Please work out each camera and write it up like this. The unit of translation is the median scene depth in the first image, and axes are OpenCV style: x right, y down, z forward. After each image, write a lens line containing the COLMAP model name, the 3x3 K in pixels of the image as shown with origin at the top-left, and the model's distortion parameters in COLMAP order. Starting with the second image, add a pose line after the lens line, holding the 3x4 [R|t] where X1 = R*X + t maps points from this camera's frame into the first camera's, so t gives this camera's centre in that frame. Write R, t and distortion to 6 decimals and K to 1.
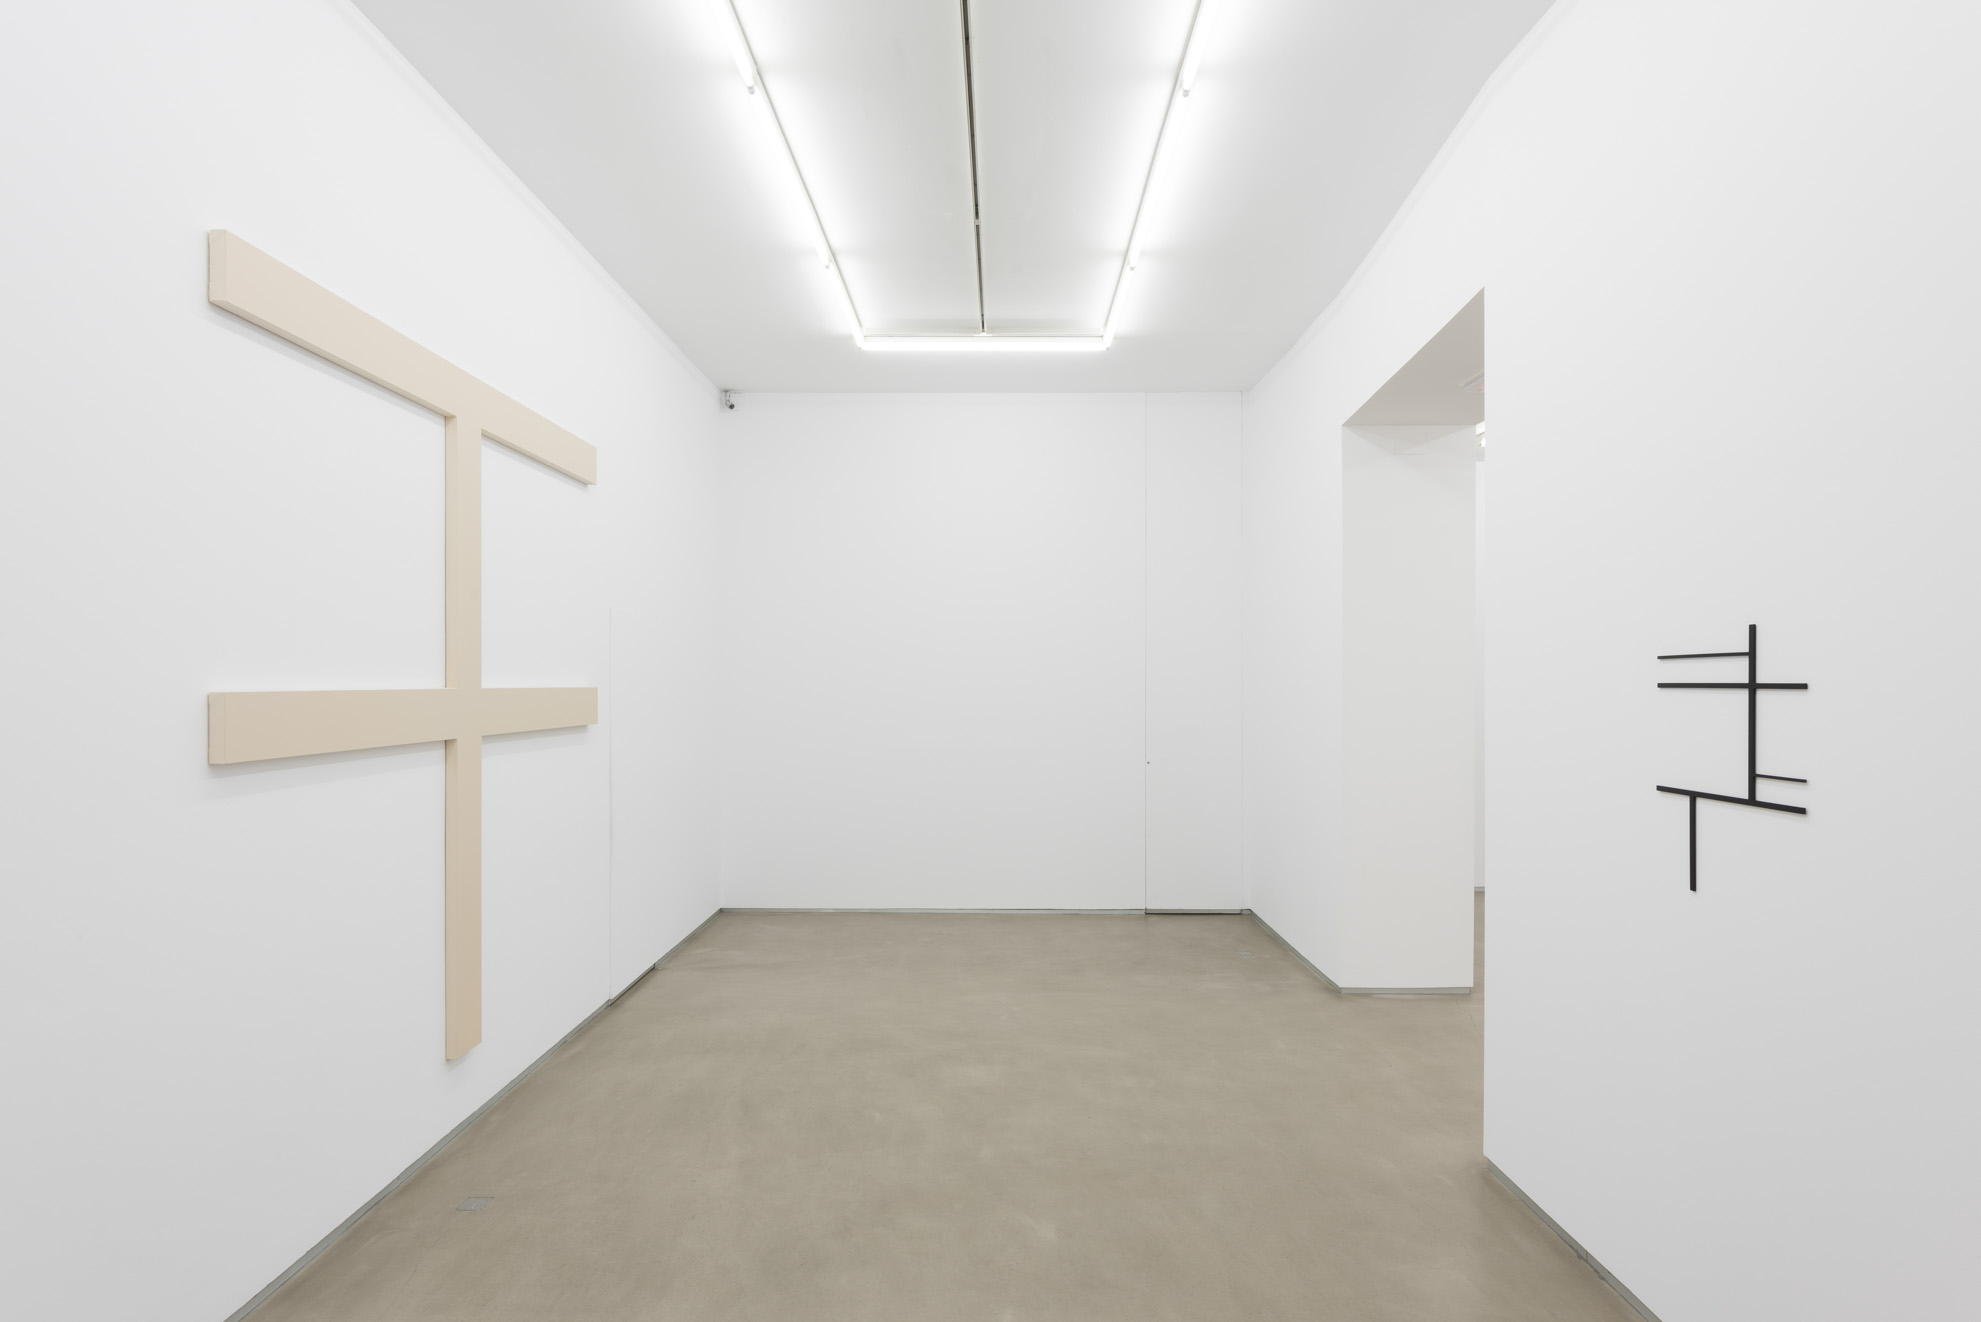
lens RADIAL K [[1096.3, 0, 987.3], [0, 1096.3, 690.0], [0, 0, 1]] dist [-0.000556, -0.000081]
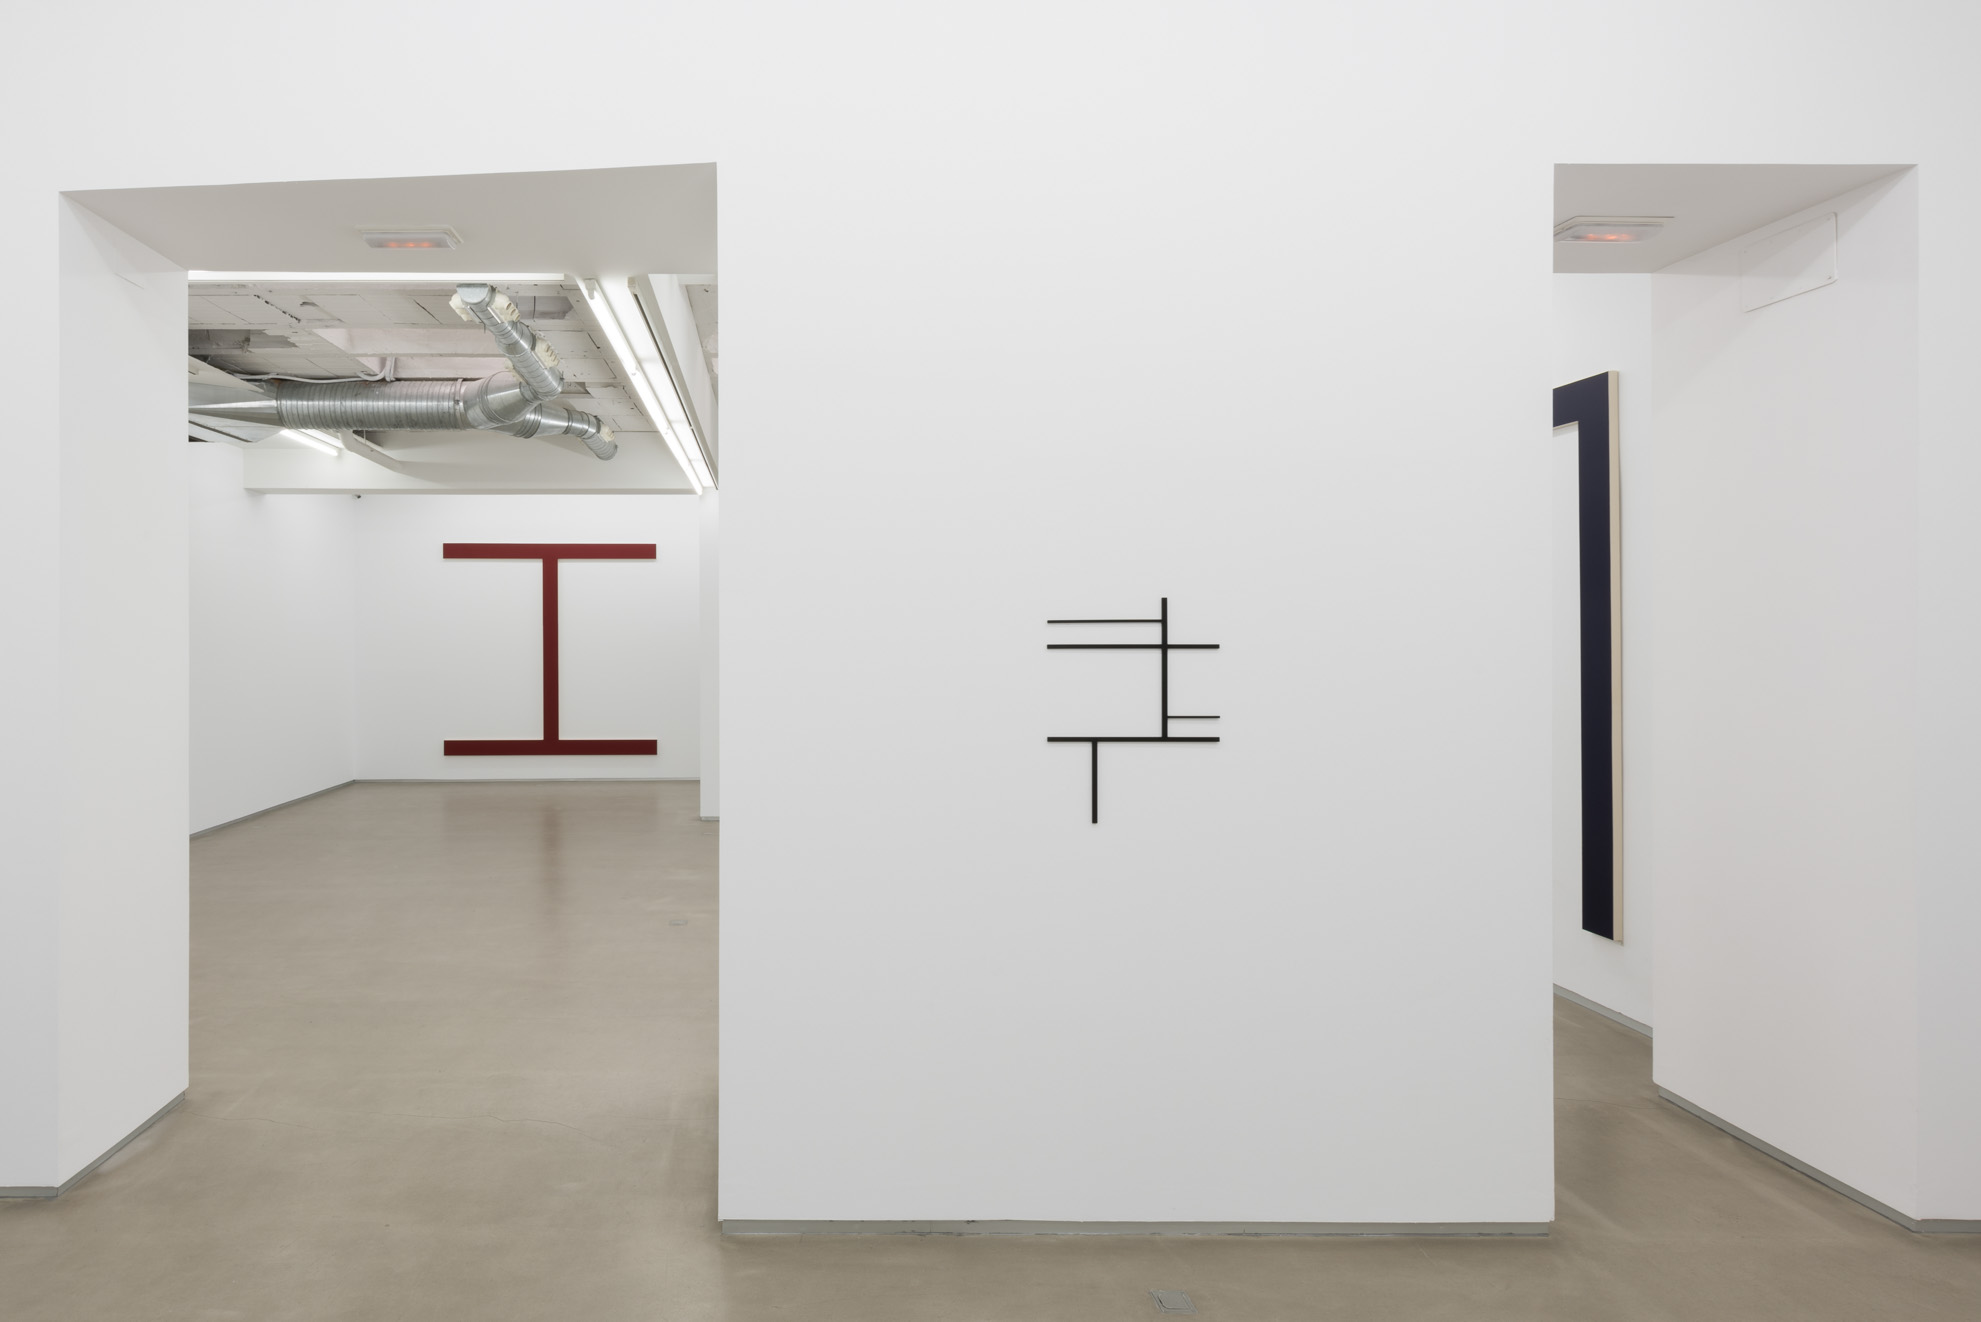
lens RADIAL K [[1063.3, 0, 990.3], [0, 1063.3, 628.9], [0, 0, 1]] dist [0.016294, -0.017092]
pose [[0.009009, 0.001537, 0.999958, -0.485660], [0.009639, 0.999952, -0.001623, -0.021999], [-0.999913, 0.009653, 0.008993, 1.095661]]
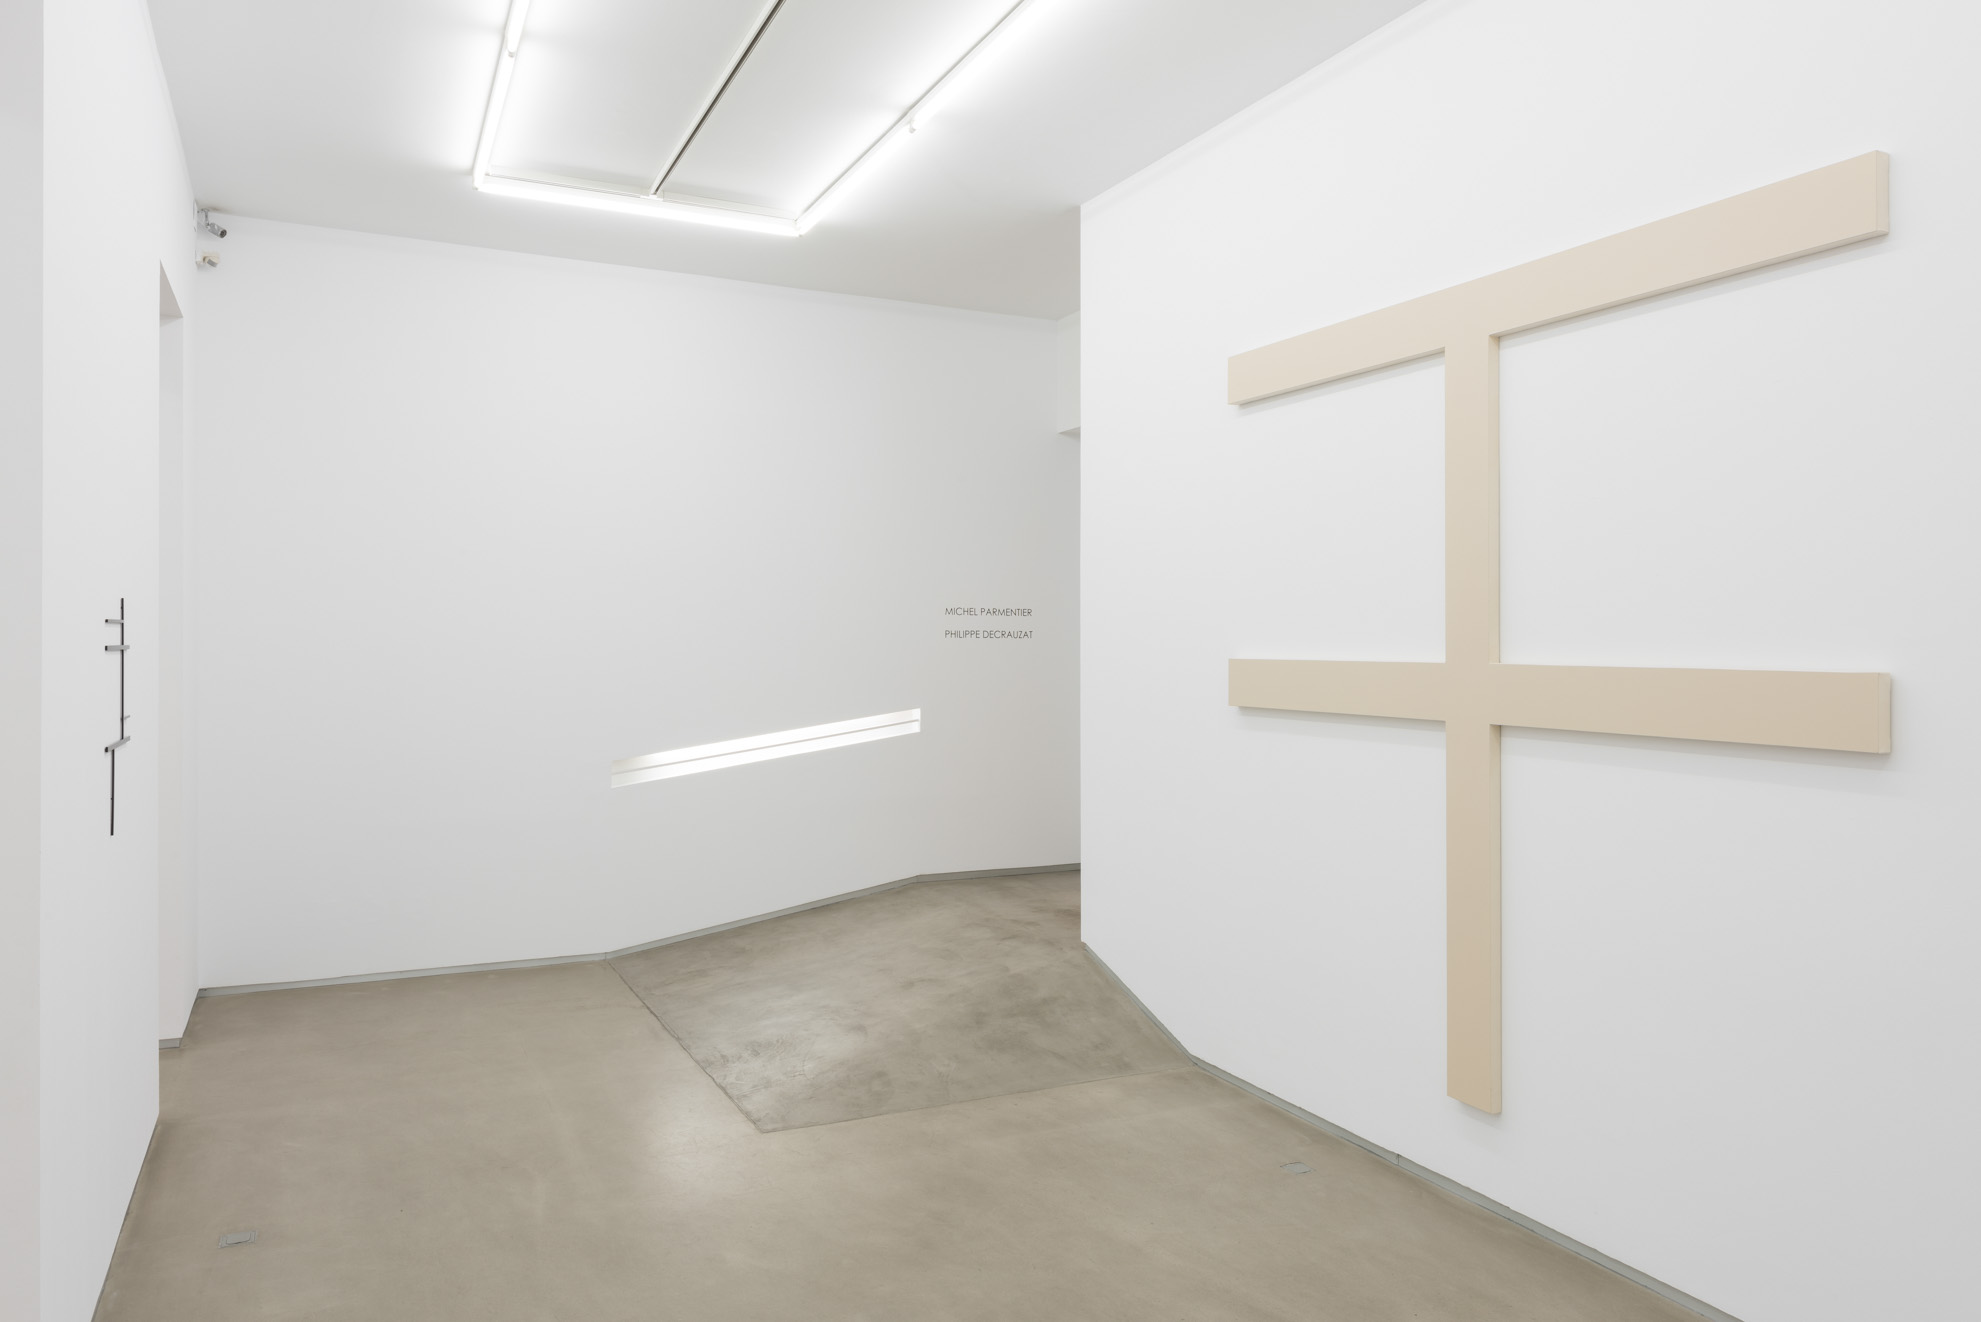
lens RADIAL K [[1370.7, 0, 988.1], [0, 1370.7, 631.2], [0, 0, 1]] dist [-0.005688, -0.001399]
pose [[-0.908010, -0.011665, -0.418786, 0.420132], [-0.011056, 0.999931, -0.003880, -0.025242], [0.418803, 0.001106, -0.908077, 2.611598]]
